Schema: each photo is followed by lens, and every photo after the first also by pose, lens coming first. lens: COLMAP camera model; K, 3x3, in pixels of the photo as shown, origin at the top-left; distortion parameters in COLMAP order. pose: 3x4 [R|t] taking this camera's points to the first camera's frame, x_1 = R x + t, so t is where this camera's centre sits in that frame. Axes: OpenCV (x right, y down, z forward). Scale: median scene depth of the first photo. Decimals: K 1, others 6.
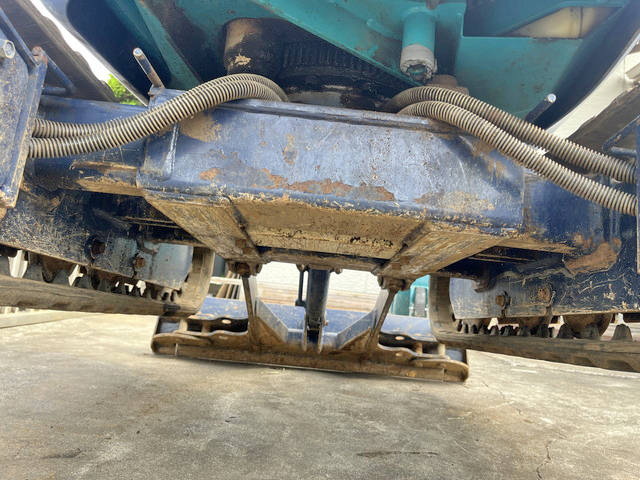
lens RADIAL K [[494.6, 0, 322.5], [0, 494.6, 235.7], [0, 0, 1]] dist [0.037275, -0.073075]
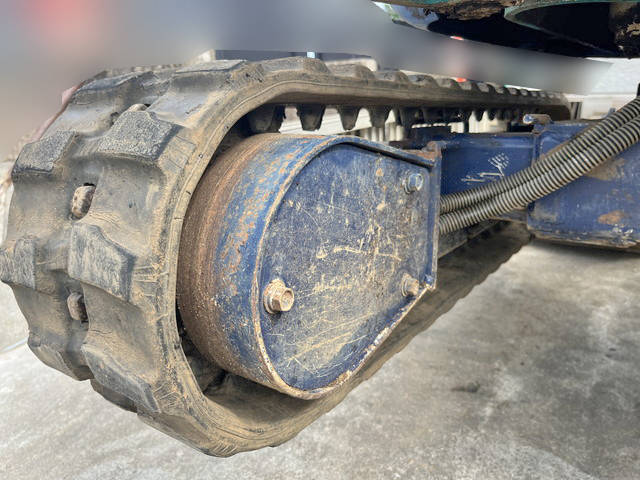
lens RADIAL K [[494.6, 0, 317.1], [0, 494.6, 238.8], [0, 0, 1]] dist [0.037275, -0.073075]
pose [[0.802642, 0.027873, -0.595809, -0.112297], [0.203959, 0.925866, 0.318077, -0.470189], [0.560505, -0.376823, 0.737454, 0.007964]]
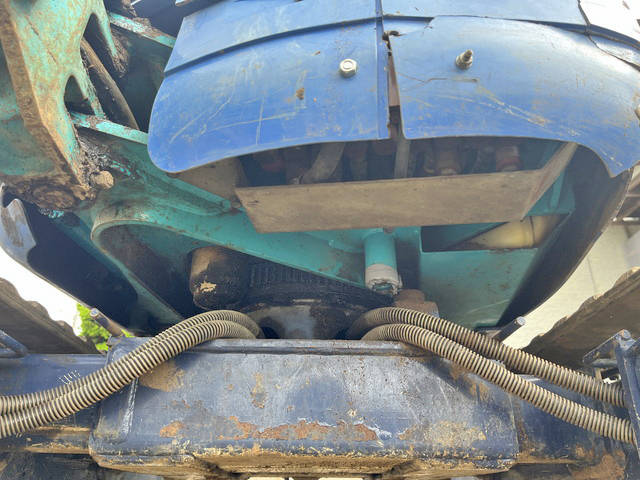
lens RADIAL K [[494.6, 0, 322.3], [0, 494.6, 236.1], [0, 0, 1]] dist [0.037275, -0.073075]
pose [[0.995370, -0.080811, 0.052037, 0.027304], [0.092709, 0.950082, -0.297909, -0.157292], [-0.025365, 0.301354, 0.953175, 0.020486]]
